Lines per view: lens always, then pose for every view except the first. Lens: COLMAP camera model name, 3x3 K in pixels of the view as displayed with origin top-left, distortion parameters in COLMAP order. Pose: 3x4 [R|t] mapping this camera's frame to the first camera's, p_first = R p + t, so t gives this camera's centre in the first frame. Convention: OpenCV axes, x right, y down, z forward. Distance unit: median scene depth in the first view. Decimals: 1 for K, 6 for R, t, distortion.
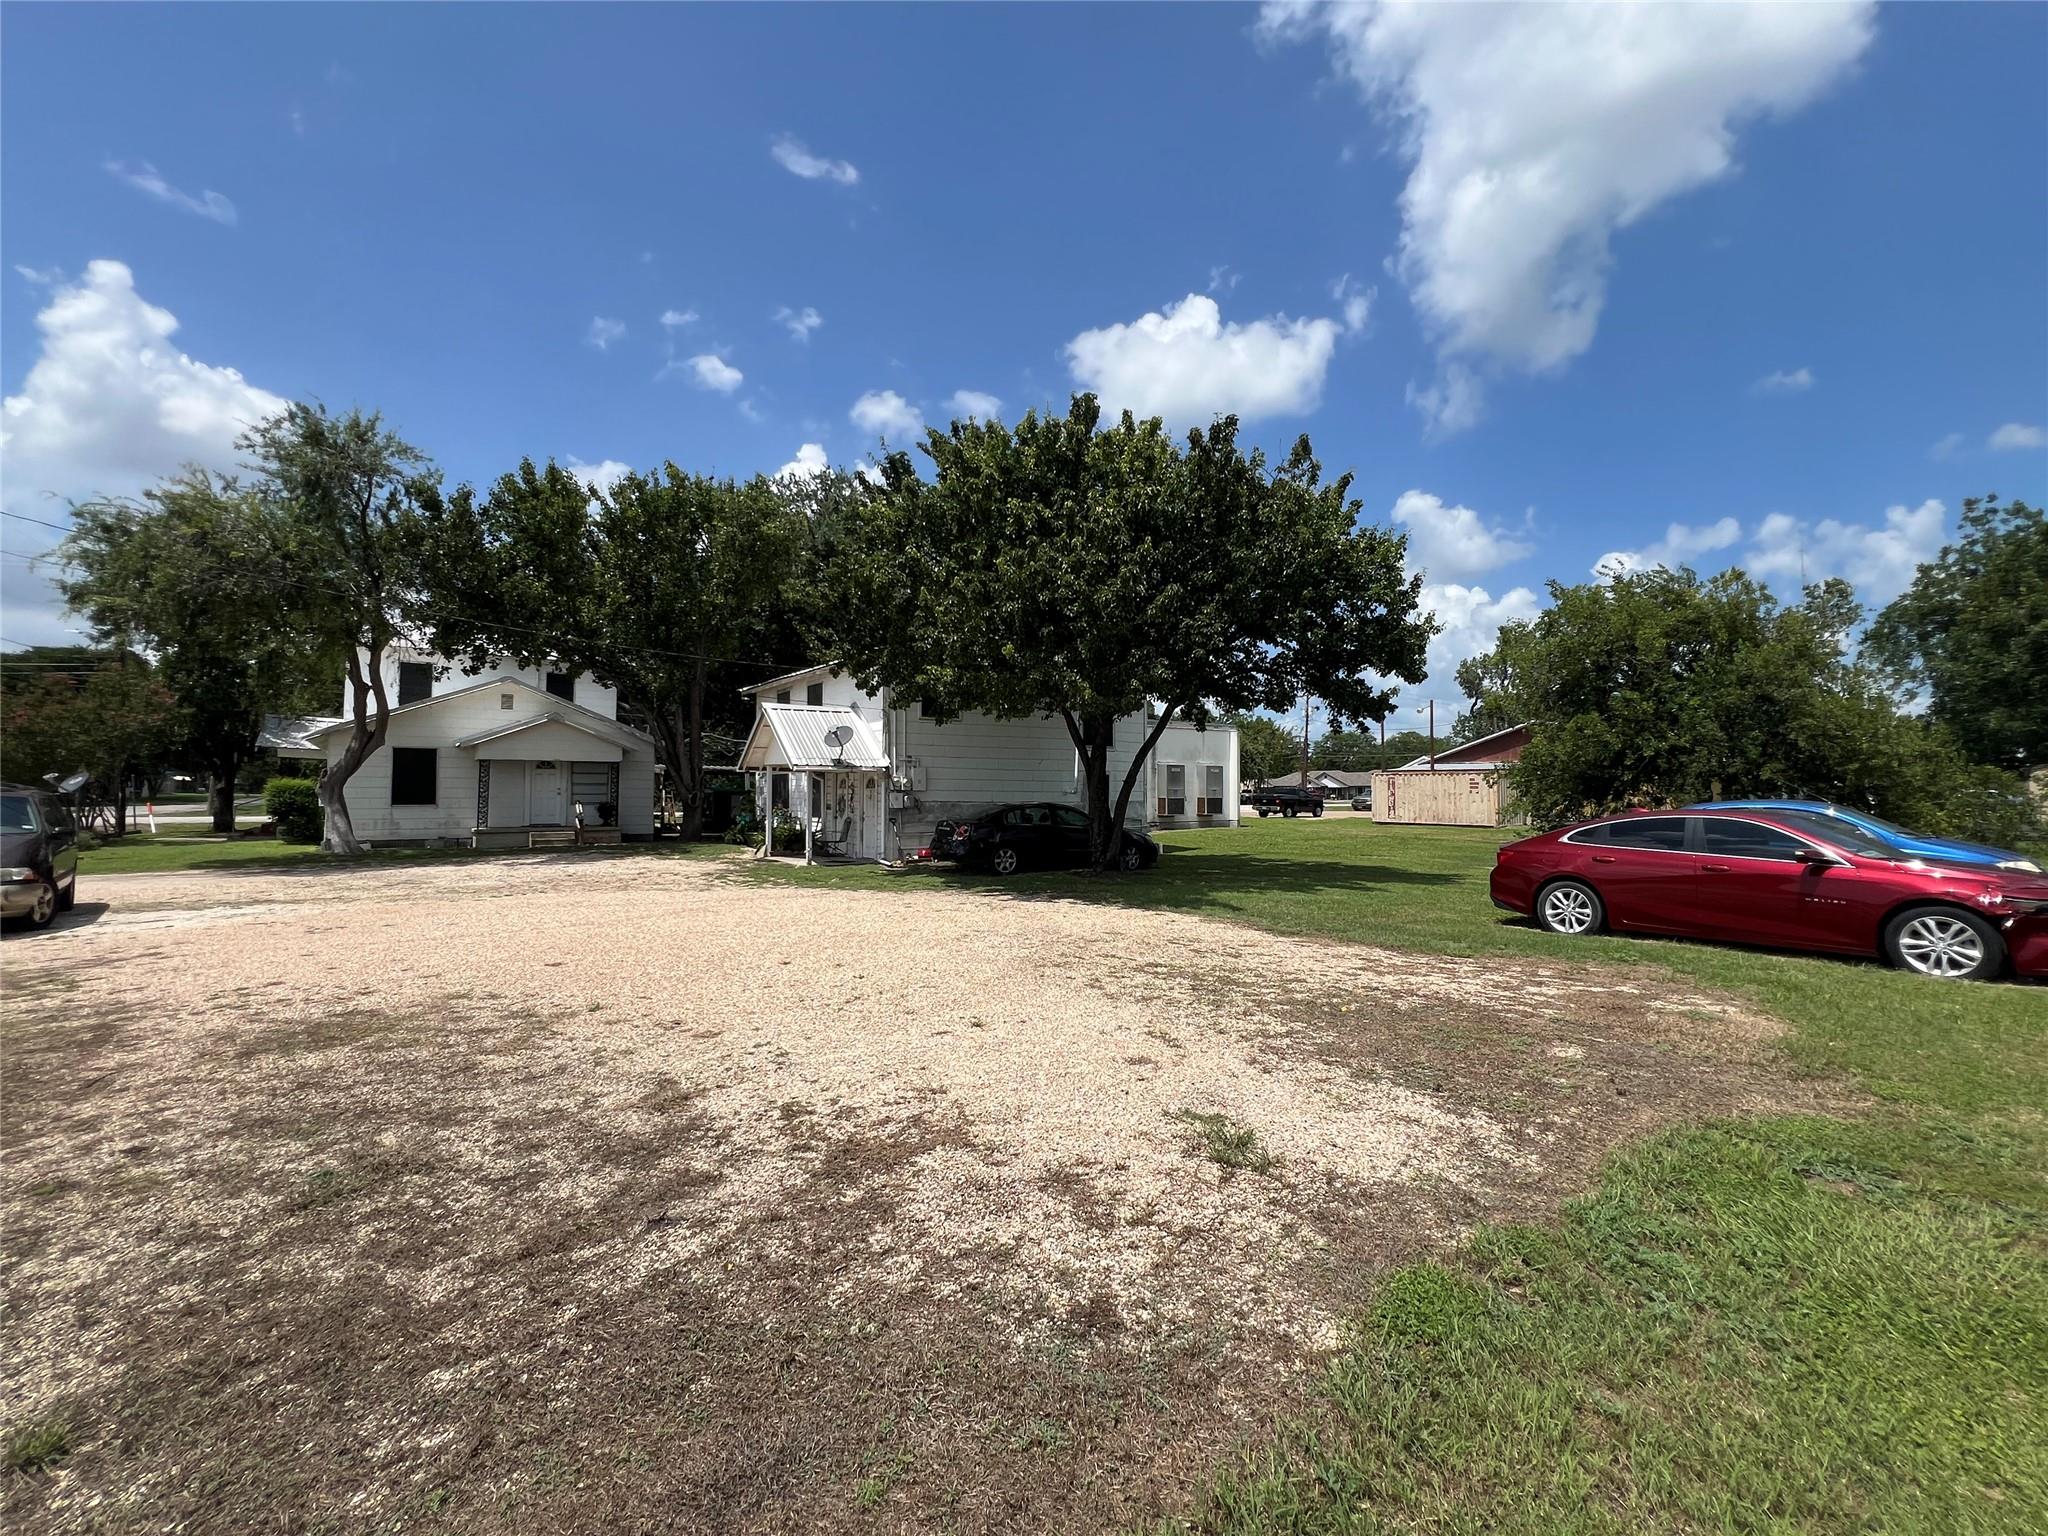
lens RADIAL K [[842.4, 0, 1024.0], [0, 842.4, 768.0], [0, 0, 1]] dist [-0.001924, 0.000076]
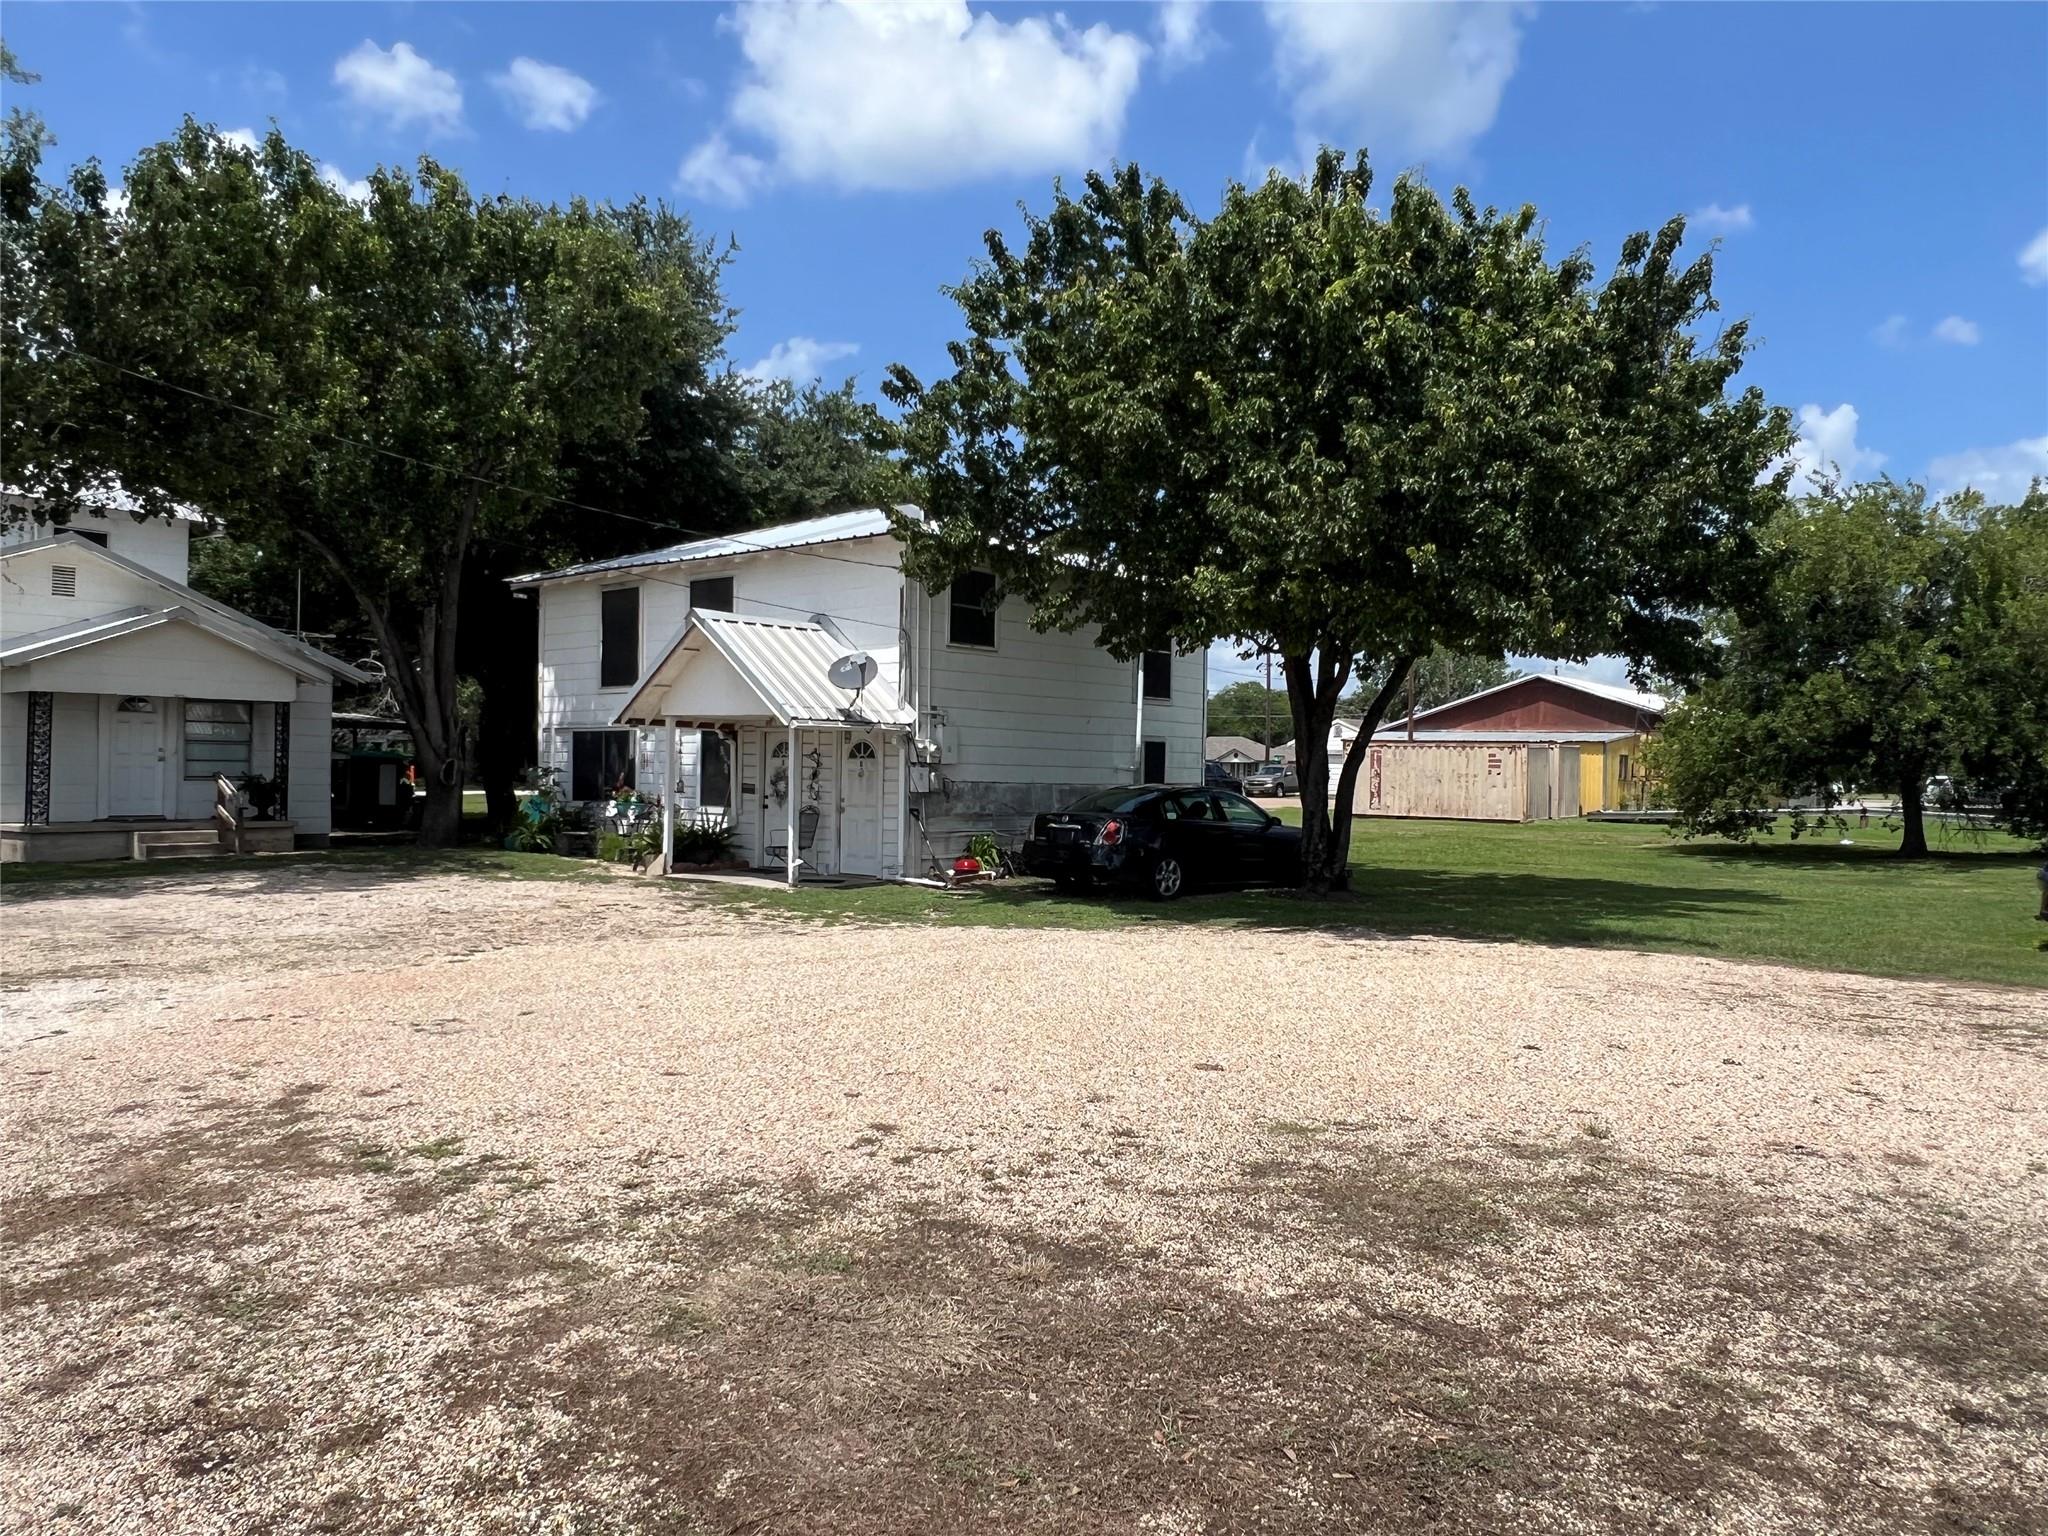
lens RADIAL K [[1364.4, 0, 1024.0], [0, 1364.4, 768.0], [0, 0, 1]] dist [0.002740, -0.002254]
pose [[0.961922, 0.012217, 0.273051, -0.295660], [-0.020768, 0.999380, 0.028447, 0.000390], [-0.272535, -0.033035, 0.961579, 0.027948]]
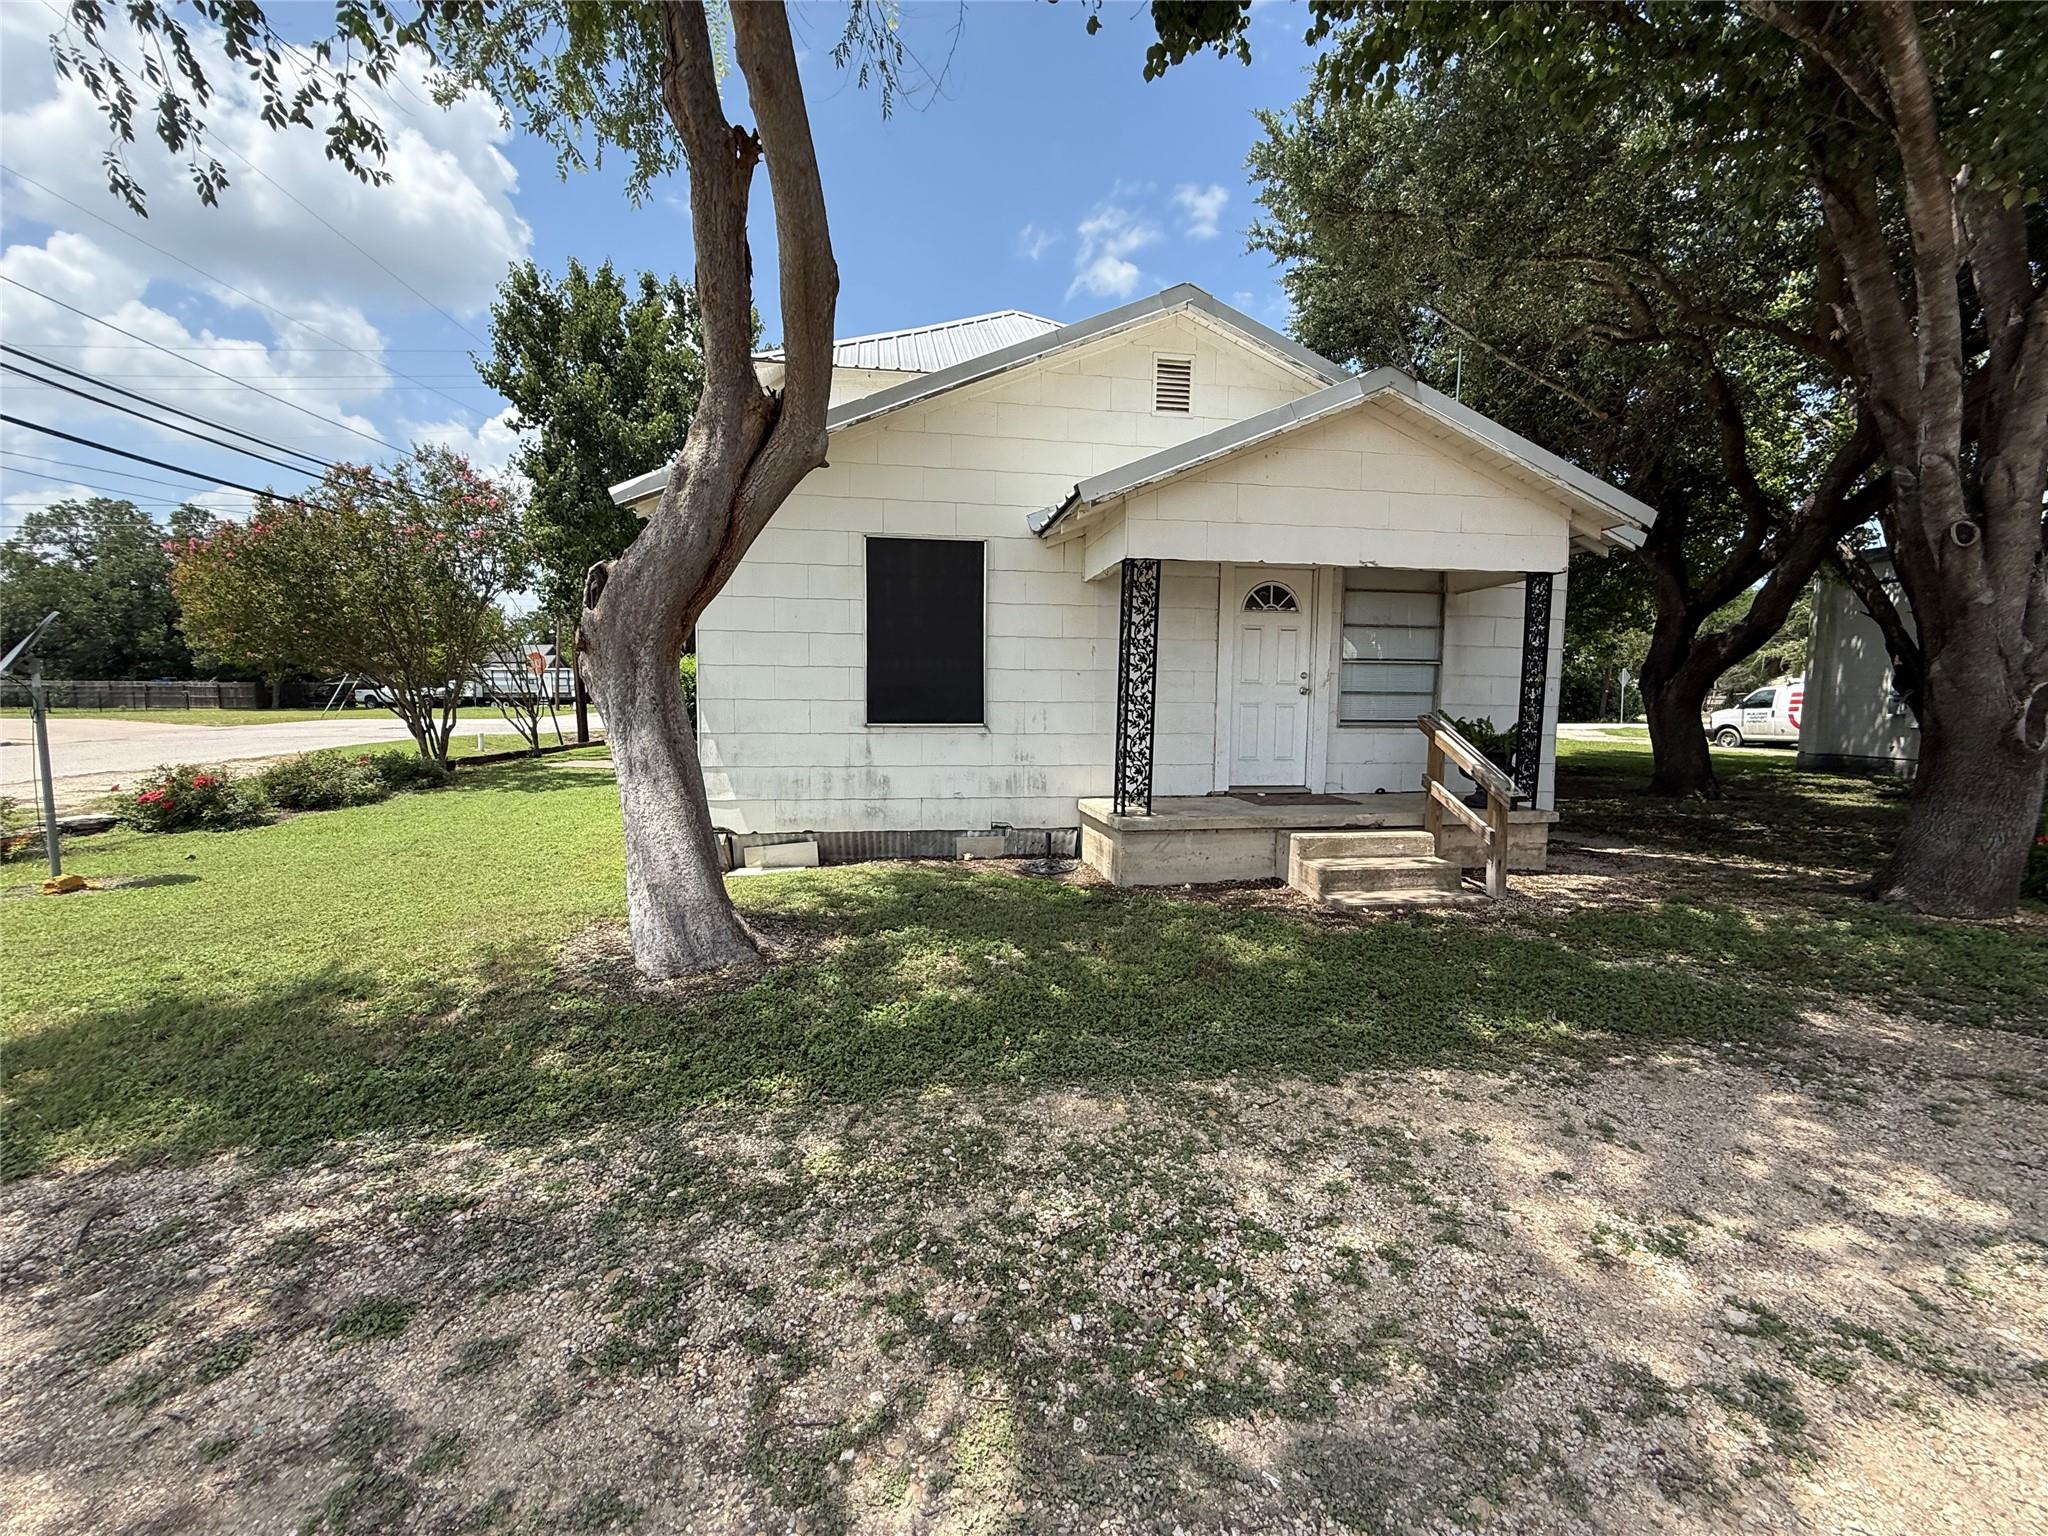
lens RADIAL K [[855.3, 0, 1024.0], [0, 855.3, 768.0], [0, 0, 1]] dist [0.002894, 0.000448]
pose [[0.883757, 0.046514, -0.465630, -0.556594], [0.004815, 0.994091, 0.108443, 0.026655], [0.467922, -0.098079, 0.878310, 0.752505]]
